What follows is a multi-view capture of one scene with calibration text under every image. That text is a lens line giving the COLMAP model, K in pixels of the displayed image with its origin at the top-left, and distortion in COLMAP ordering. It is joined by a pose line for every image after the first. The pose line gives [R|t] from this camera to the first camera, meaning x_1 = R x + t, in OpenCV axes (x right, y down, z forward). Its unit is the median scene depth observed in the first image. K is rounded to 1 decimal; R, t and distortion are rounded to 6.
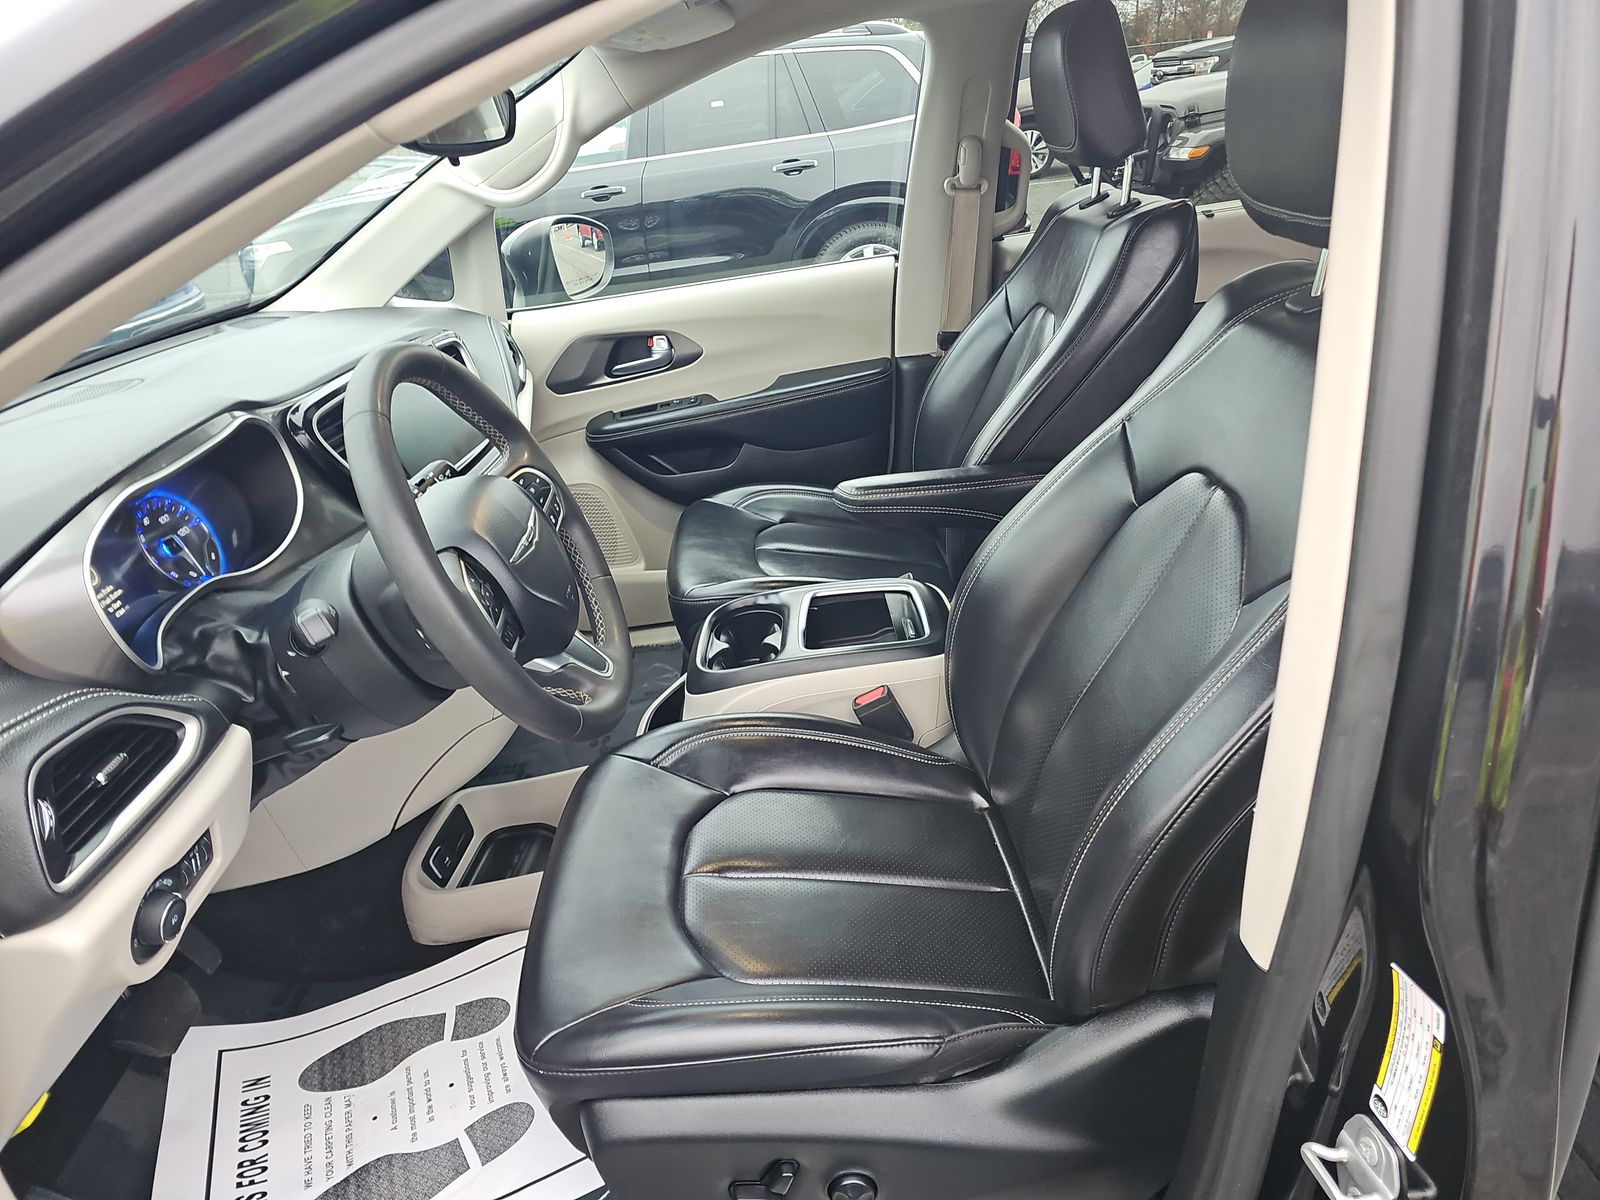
lens RADIAL K [[1073.2, 0, 800.0], [0, 1073.2, 600.0], [0, 0, 1]] dist [0.029195, -0.002953]
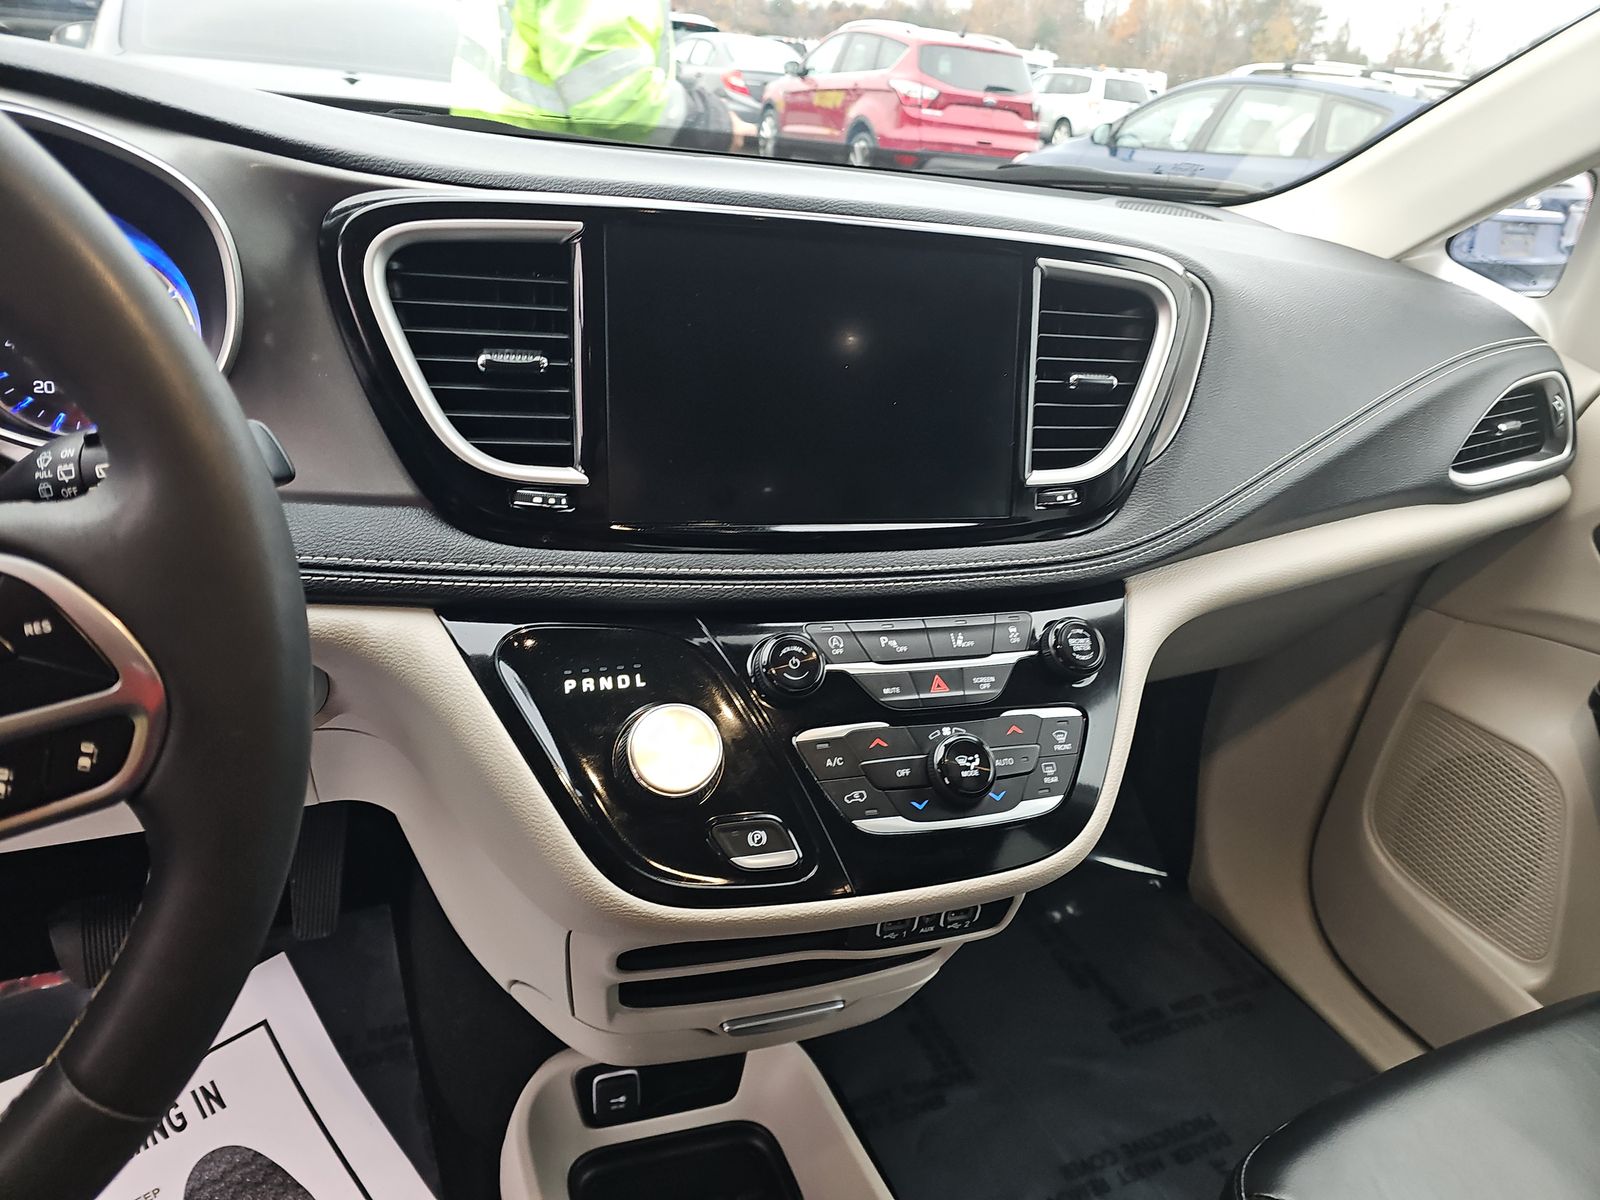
lens RADIAL K [[1073.2, 0, 800.0], [0, 1073.2, 600.0], [0, 0, 1]] dist [0.029195, -0.002953]
pose [[0.353665, 0.537506, -0.765512, 0.004908], [-0.528851, 0.789943, 0.310333, -0.302555], [0.771517, 0.295088, 0.563635, 1.038128]]
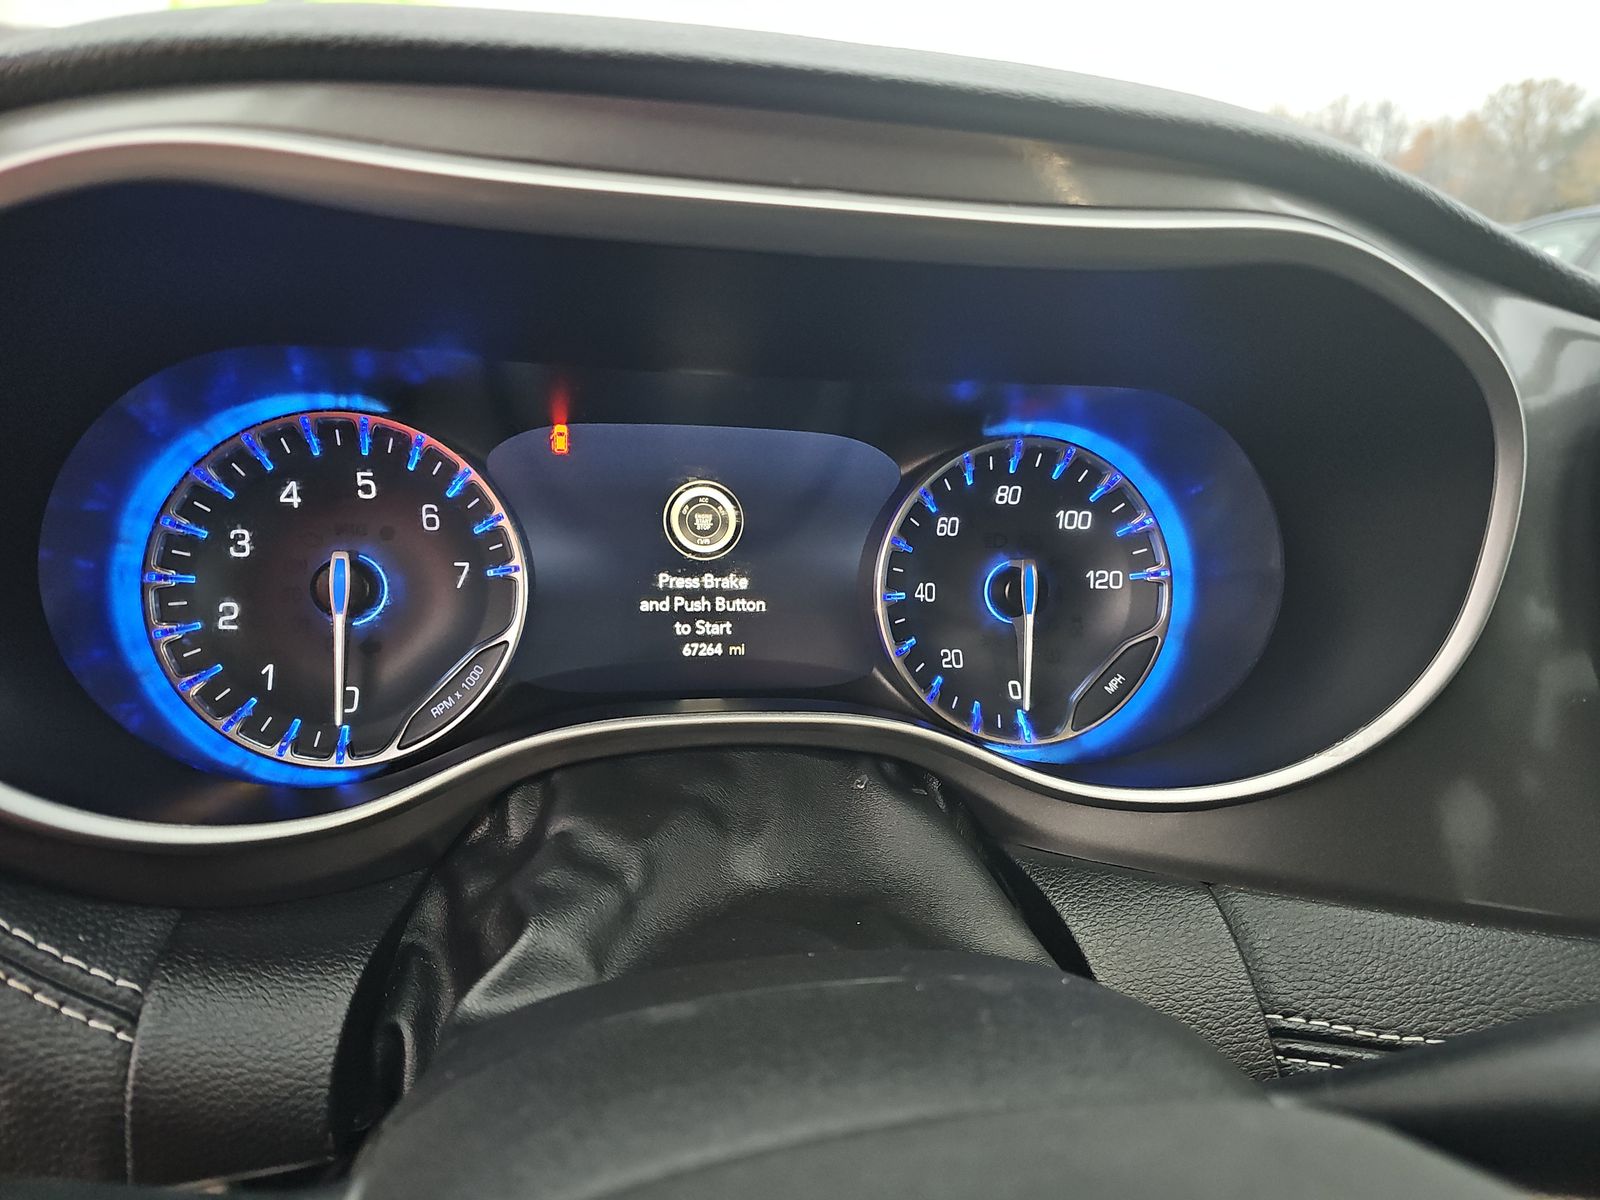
lens RADIAL K [[1073.2, 0, 800.0], [0, 1073.2, 600.0], [0, 0, 1]] dist [0.029195, -0.002953]
pose [[0.146088, 0.451324, -0.880321, -0.304707], [-0.509657, 0.797023, 0.324042, -0.124483], [0.847884, 0.401323, 0.346456, 0.853938]]
